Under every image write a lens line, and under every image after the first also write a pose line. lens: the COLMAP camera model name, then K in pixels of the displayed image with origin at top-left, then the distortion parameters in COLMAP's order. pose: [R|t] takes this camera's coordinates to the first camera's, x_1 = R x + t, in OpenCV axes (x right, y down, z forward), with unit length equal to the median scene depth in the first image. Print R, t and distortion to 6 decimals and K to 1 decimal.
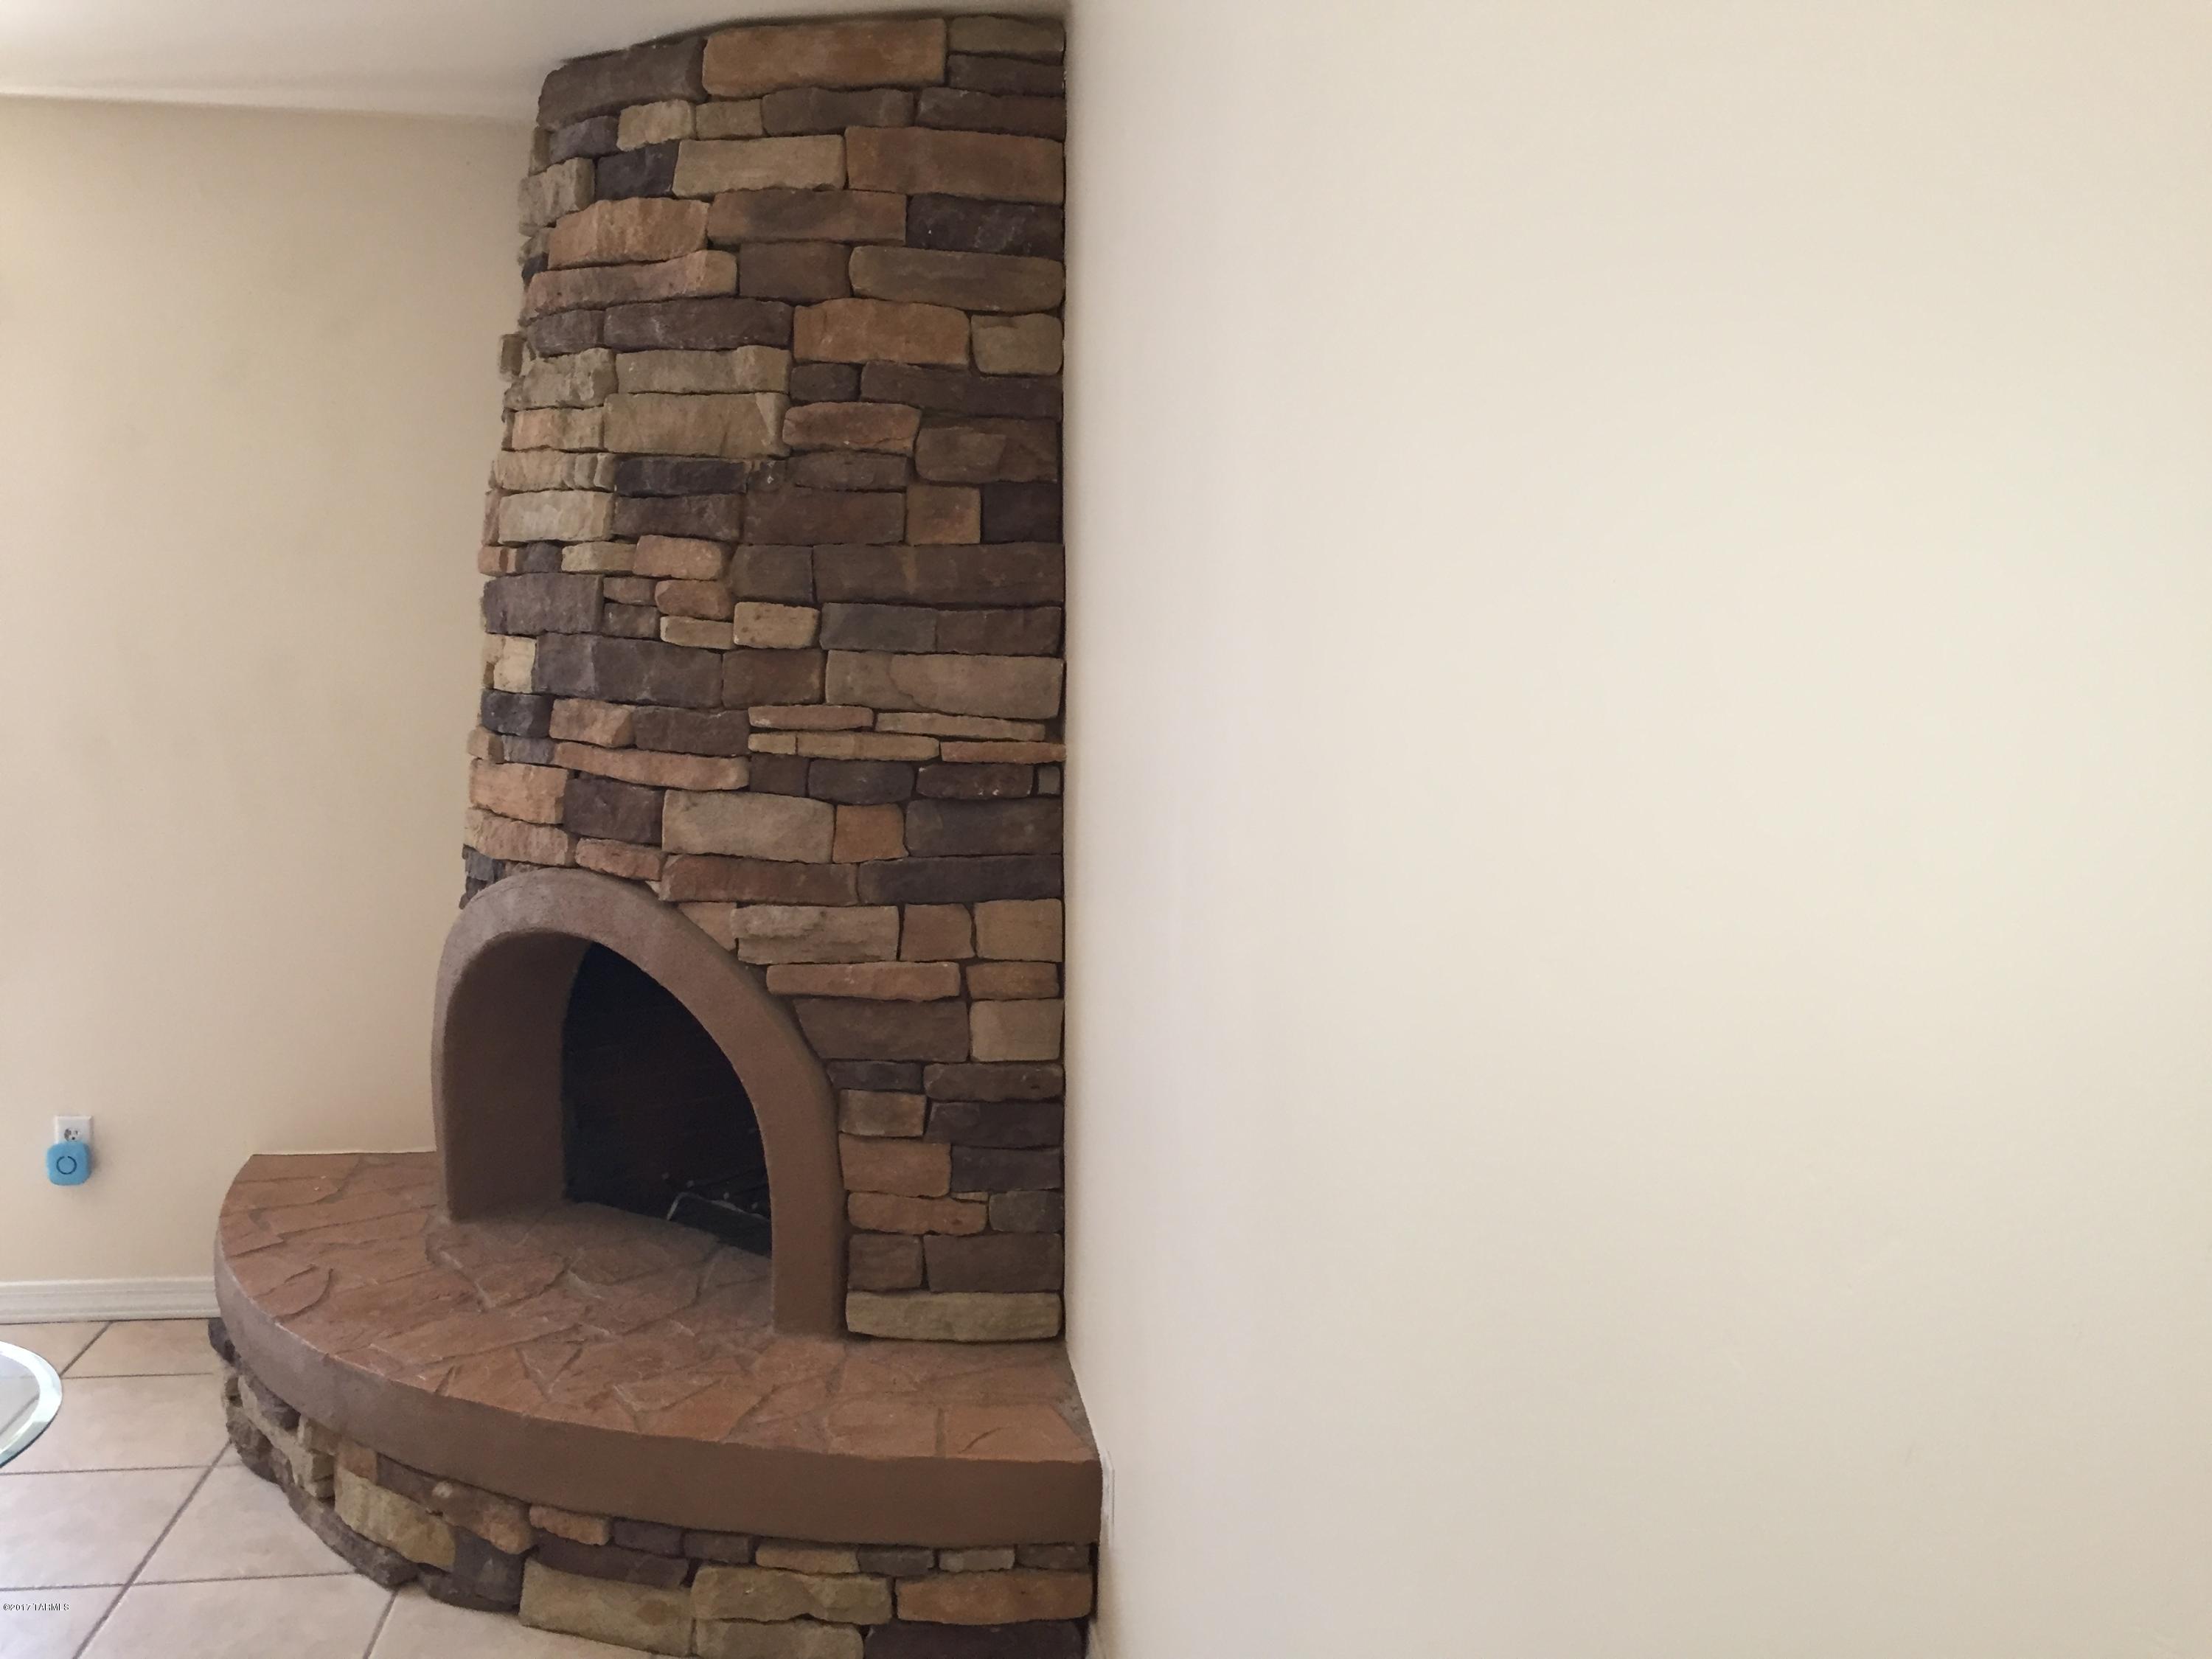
lens RADIAL K [[1919.4, 0, 1113.1], [0, 1919.4, 830.5], [0, 0, 1]] dist [0.073371, -0.070737]
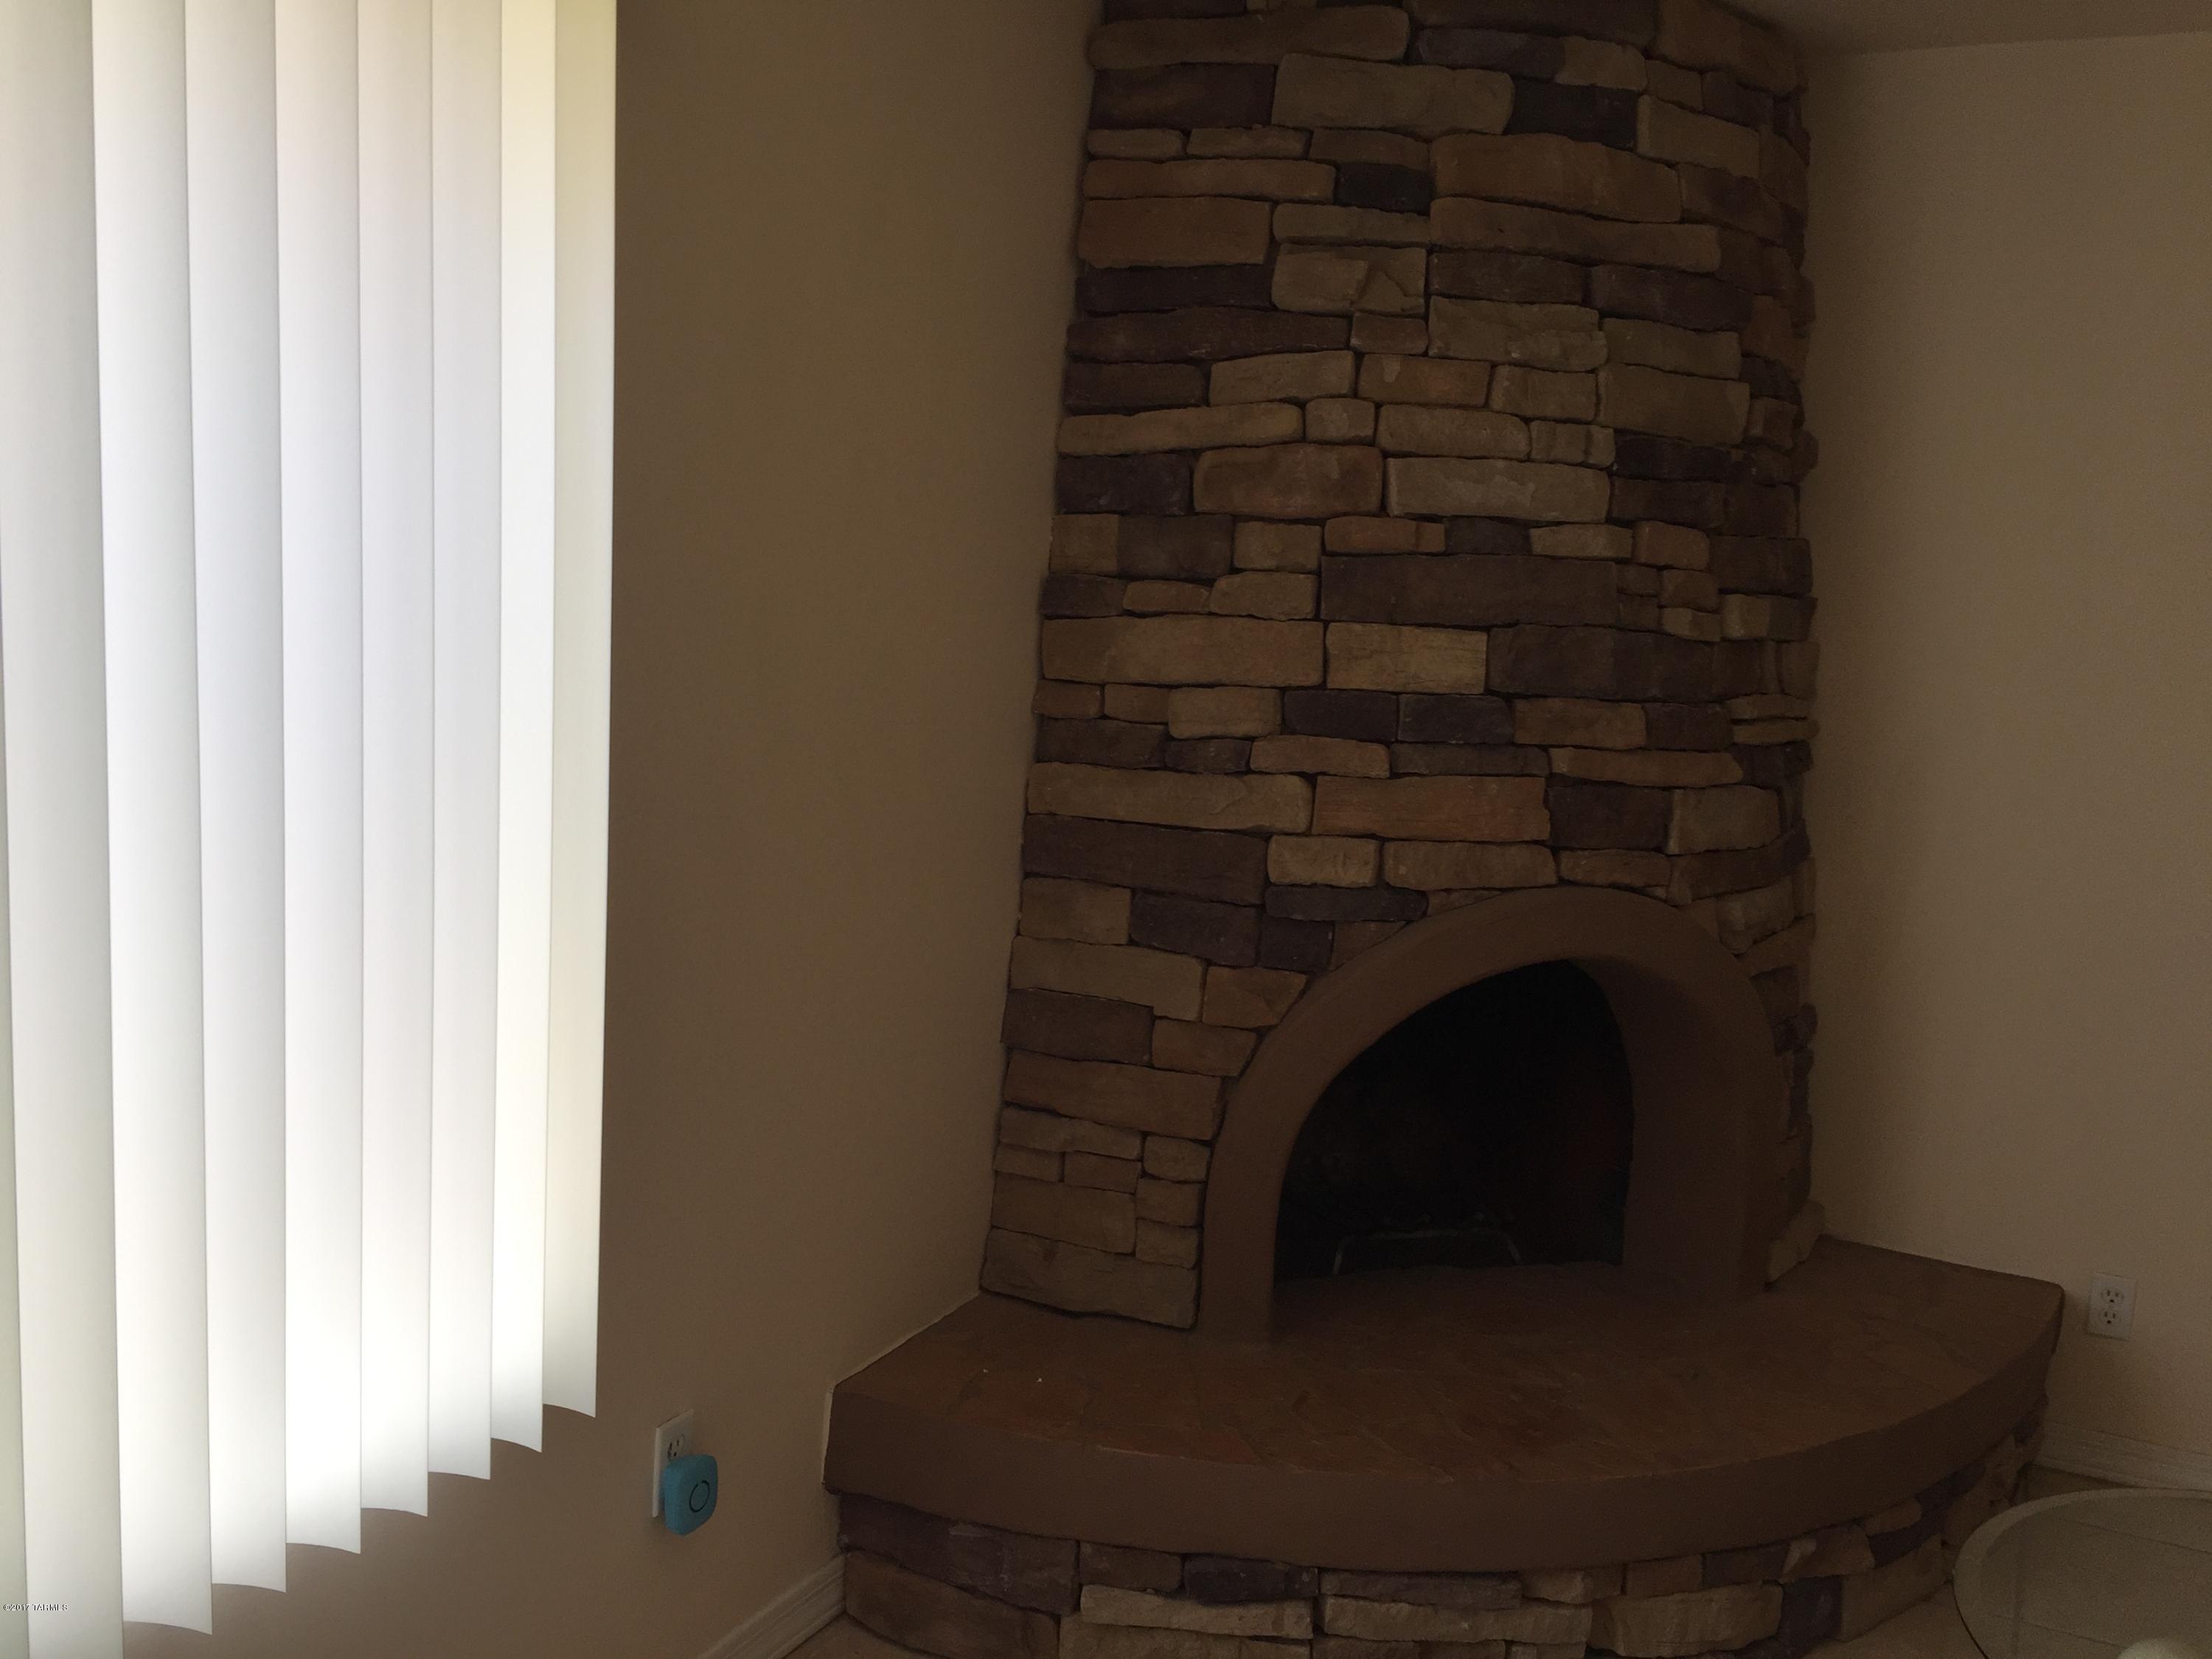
lens RADIAL K [[1919.4, 0, 1111.3], [0, 1919.4, 828.4], [0, 0, 1]] dist [0.073371, -0.070737]
pose [[0.555929, -0.105708, 0.824481, -1.166724], [0.060655, 0.994395, 0.086594, -0.100782], [-0.829014, 0.001869, 0.559225, 0.686806]]
